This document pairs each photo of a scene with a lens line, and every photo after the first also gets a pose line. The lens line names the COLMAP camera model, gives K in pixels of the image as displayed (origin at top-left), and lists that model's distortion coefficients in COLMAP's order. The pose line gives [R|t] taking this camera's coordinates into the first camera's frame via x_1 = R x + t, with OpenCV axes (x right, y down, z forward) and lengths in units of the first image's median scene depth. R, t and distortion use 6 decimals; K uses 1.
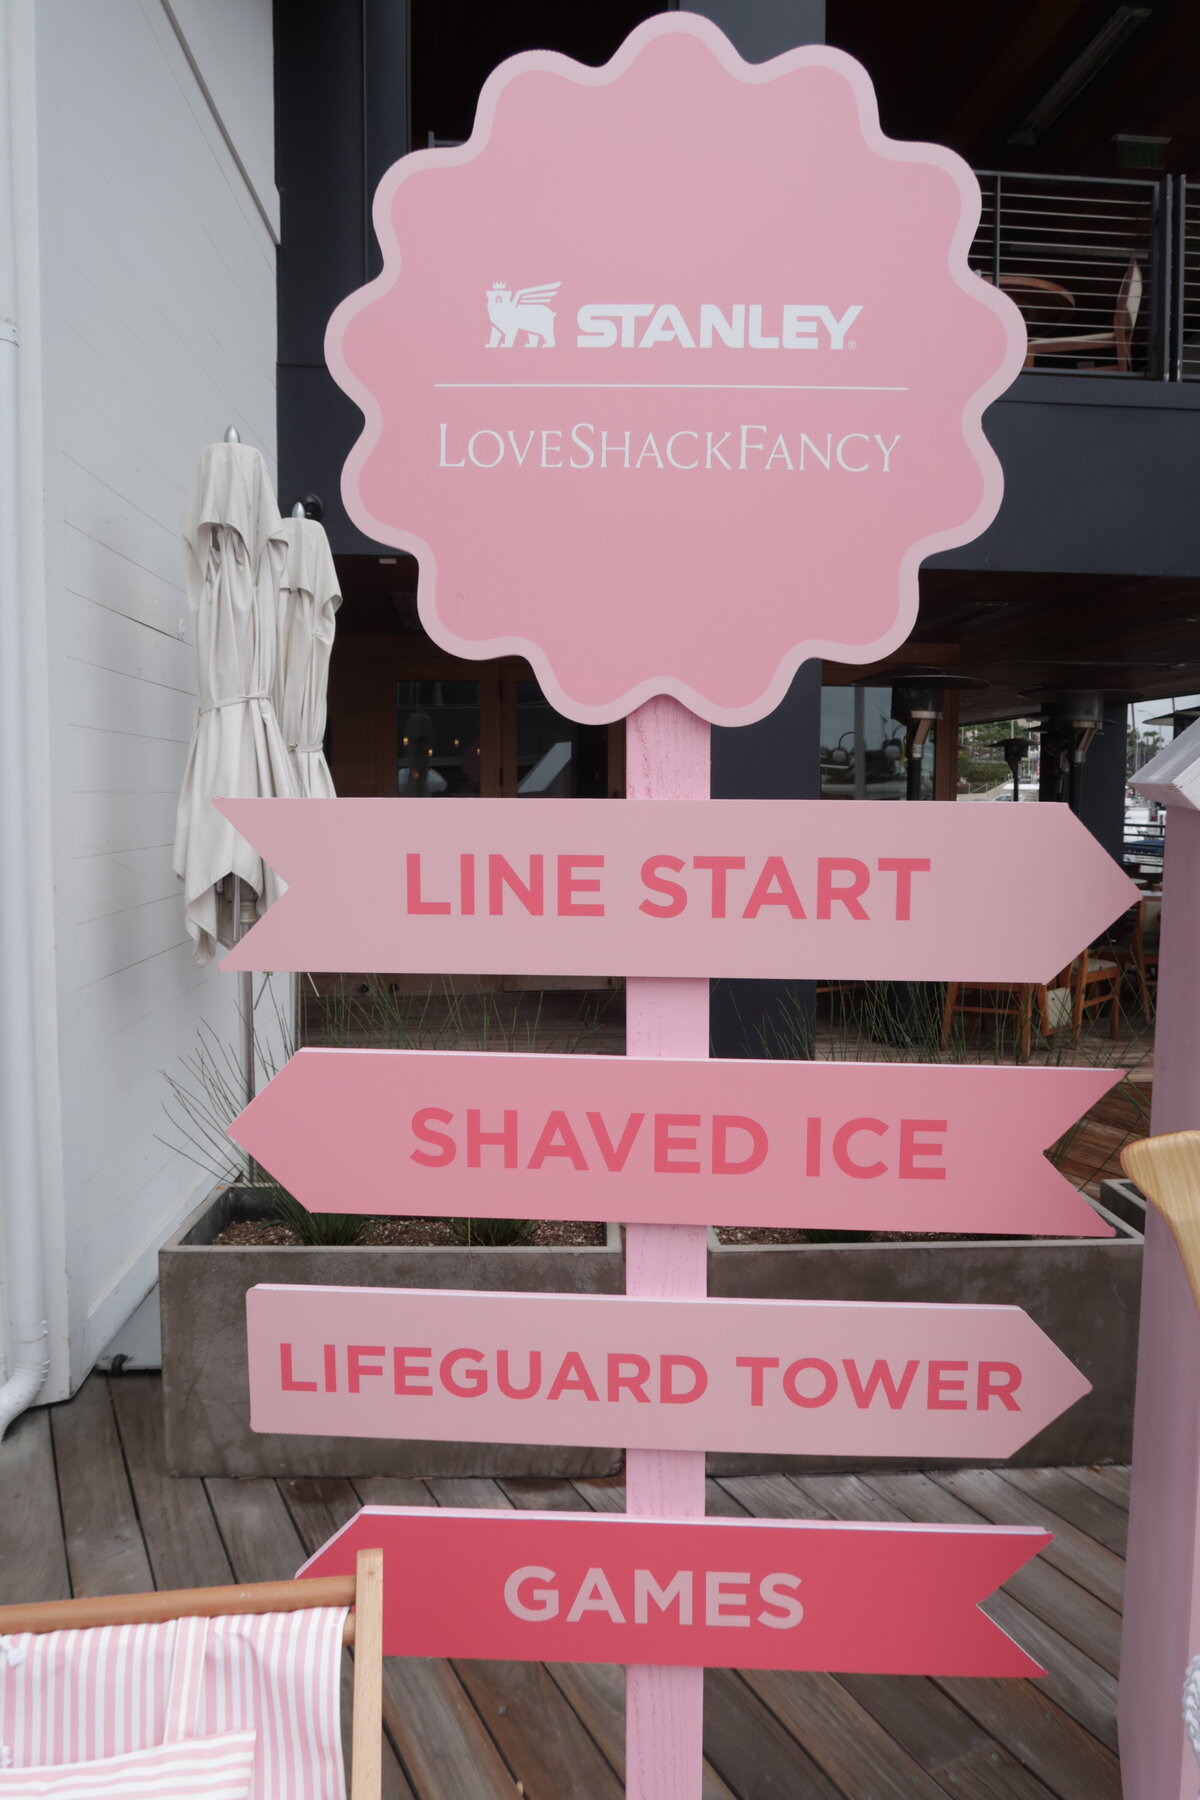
lens RADIAL K [[1245.2, 0, 602.3], [0, 1245.2, 886.6], [0, 0, 1]] dist [-0.018962, -0.002925]
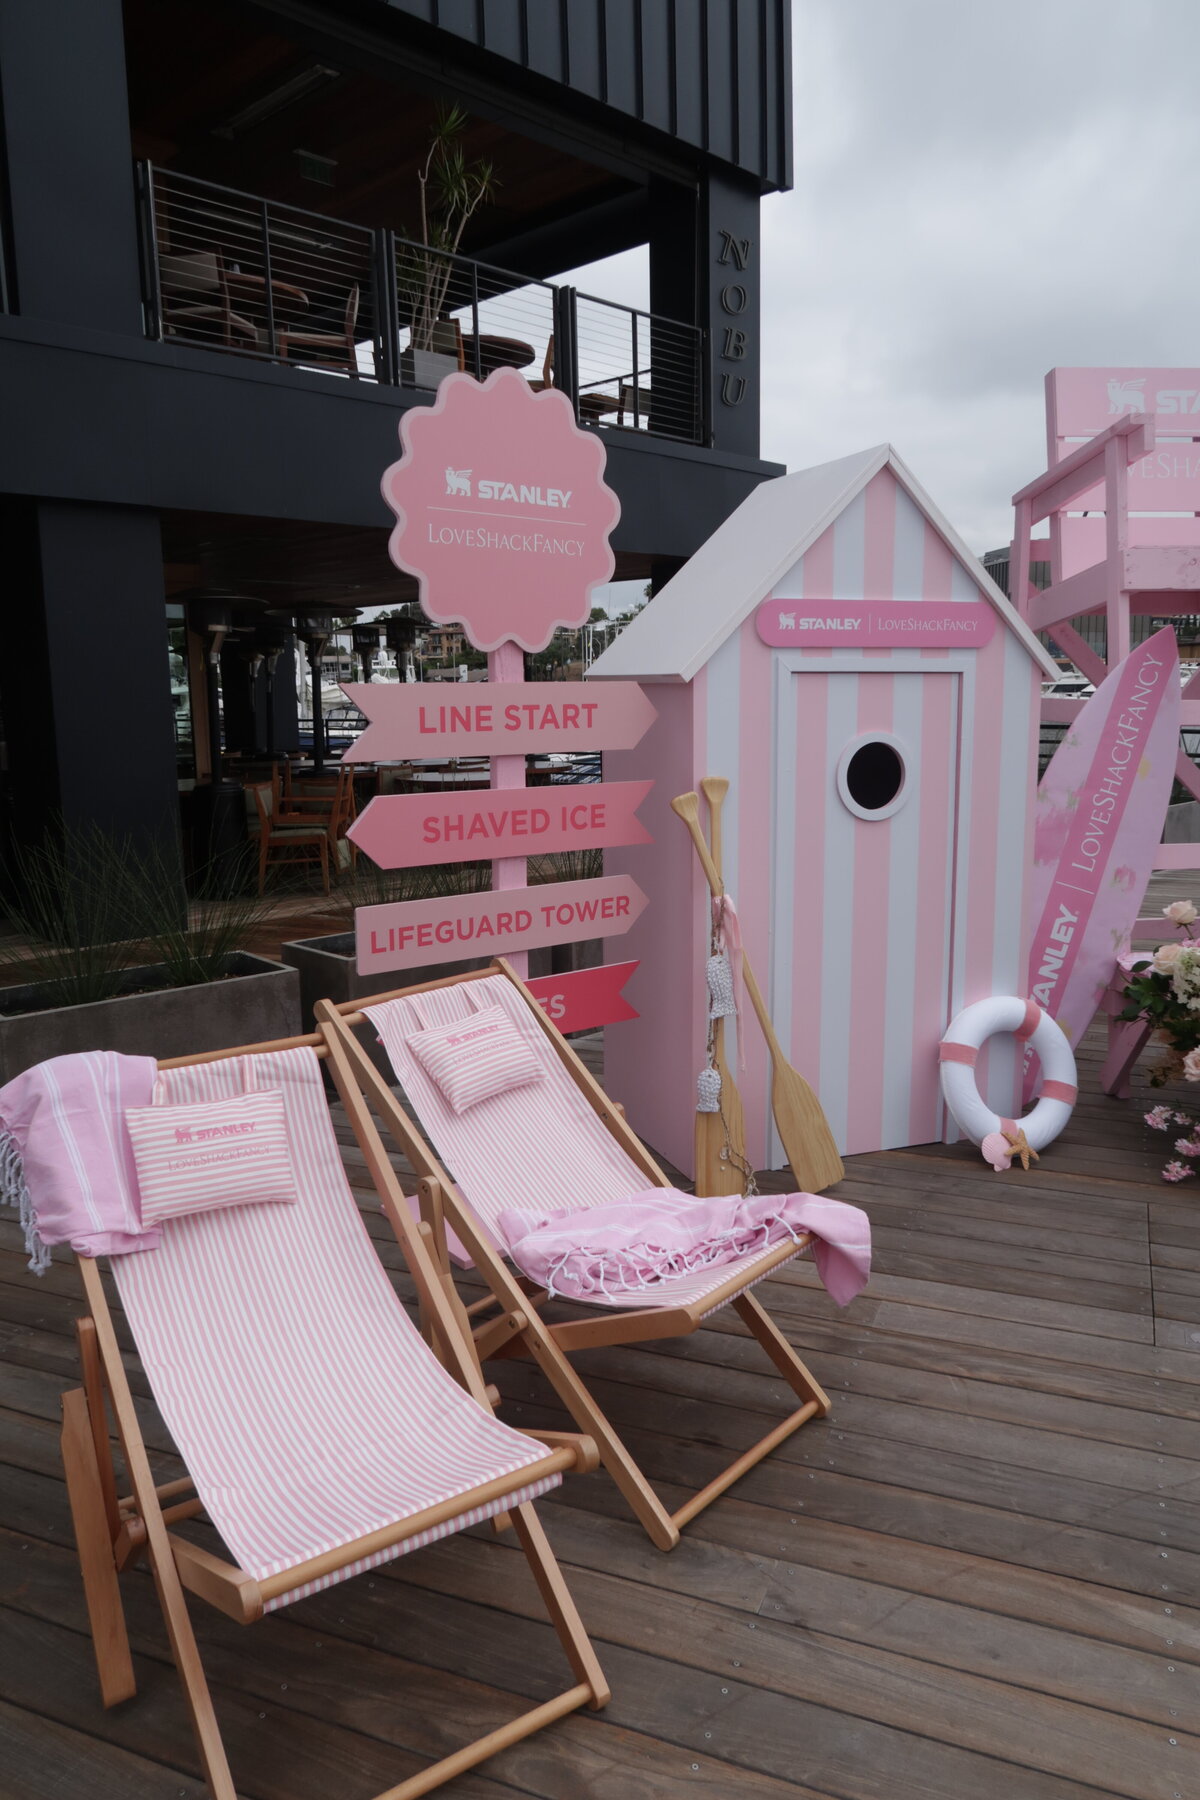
lens RADIAL K [[1242.7, 0, 604.7], [0, 1242.7, 873.2], [0, 0, 1]] dist [-0.024584, 0.005511]
pose [[0.761994, -0.109058, 0.638334, -1.400289], [0.066540, 0.993686, 0.090338, 0.094785], [-0.644156, -0.026362, 0.764440, -1.001510]]
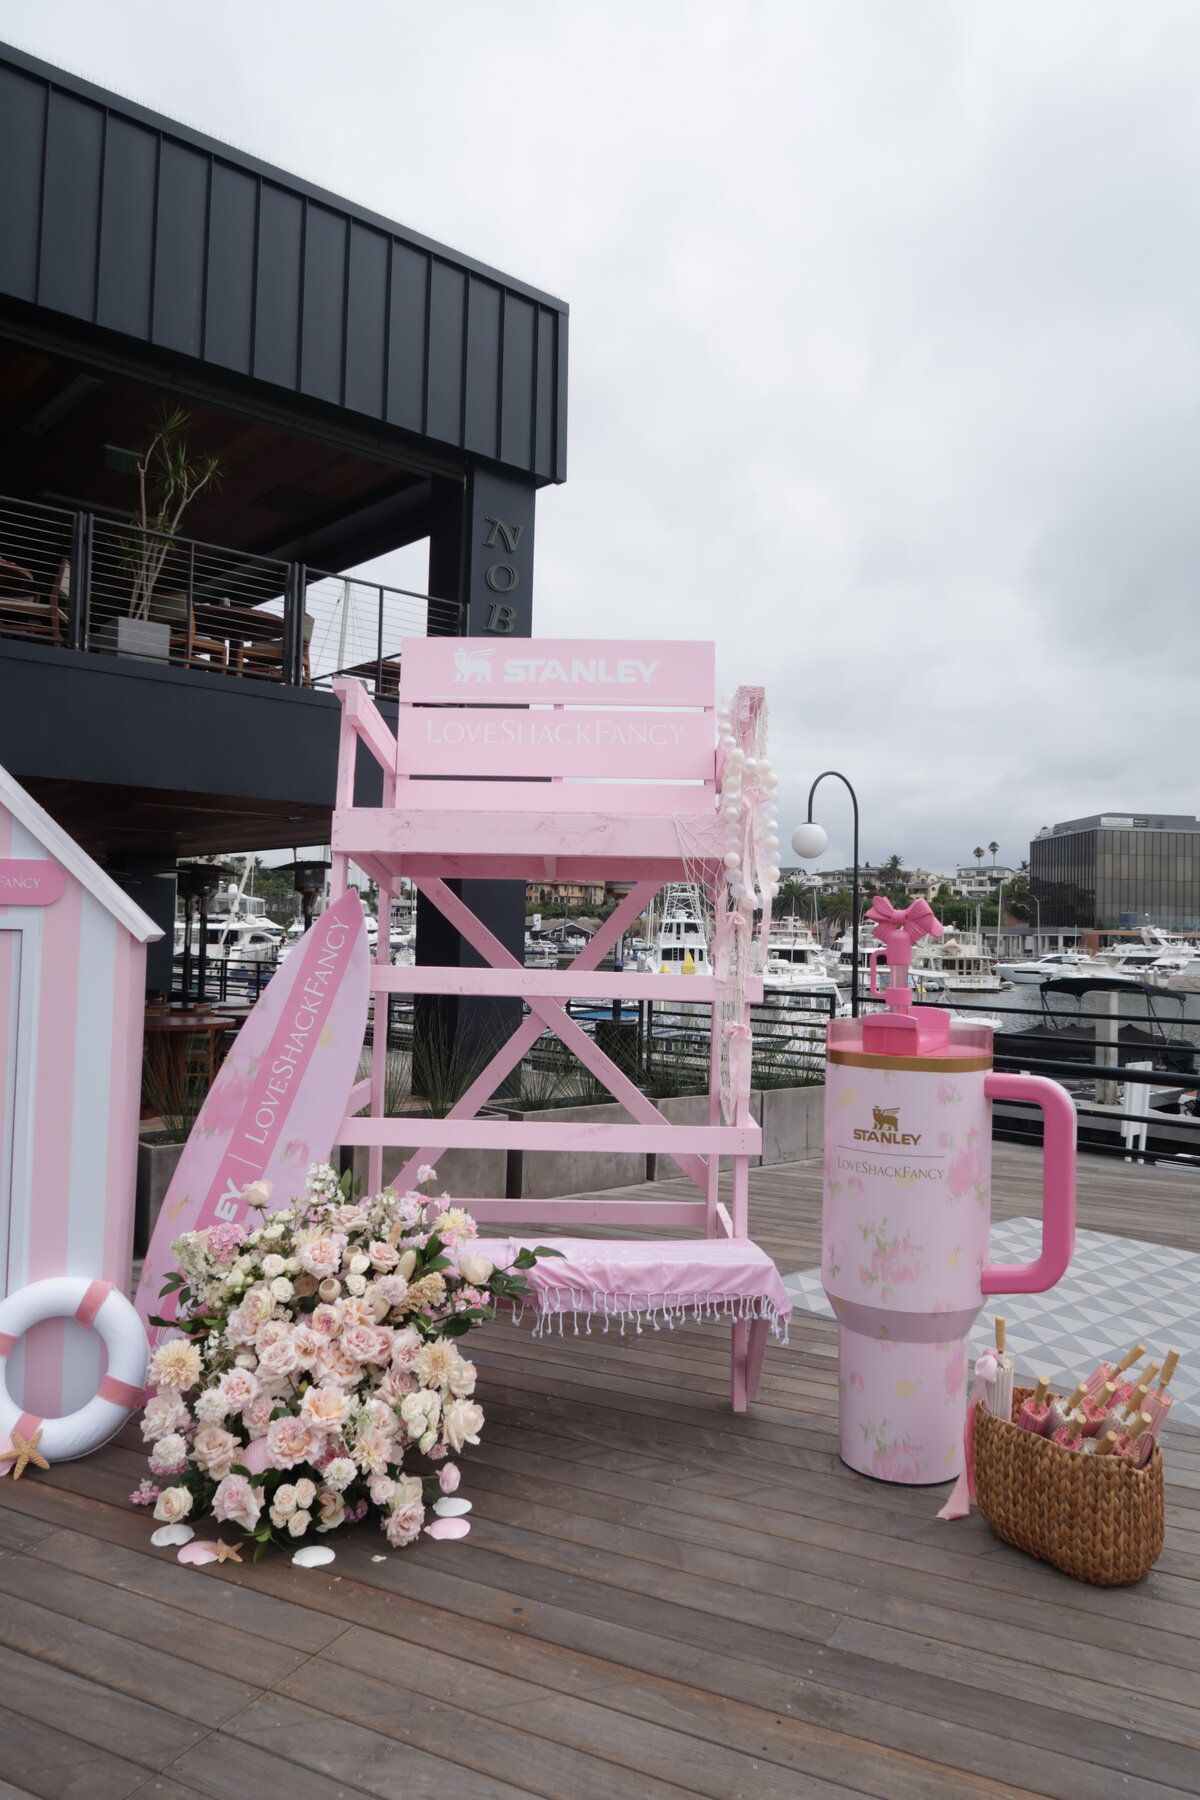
lens RADIAL K [[1245.2, 0, 602.3], [0, 1245.2, 886.6], [0, 0, 1]] dist [-0.018962, -0.002925]
pose [[0.803790, 0.038426, 0.593671, 0.475283], [0.031337, 0.993792, -0.106753, 0.191549], [-0.594087, 0.104410, 0.797596, -2.335153]]
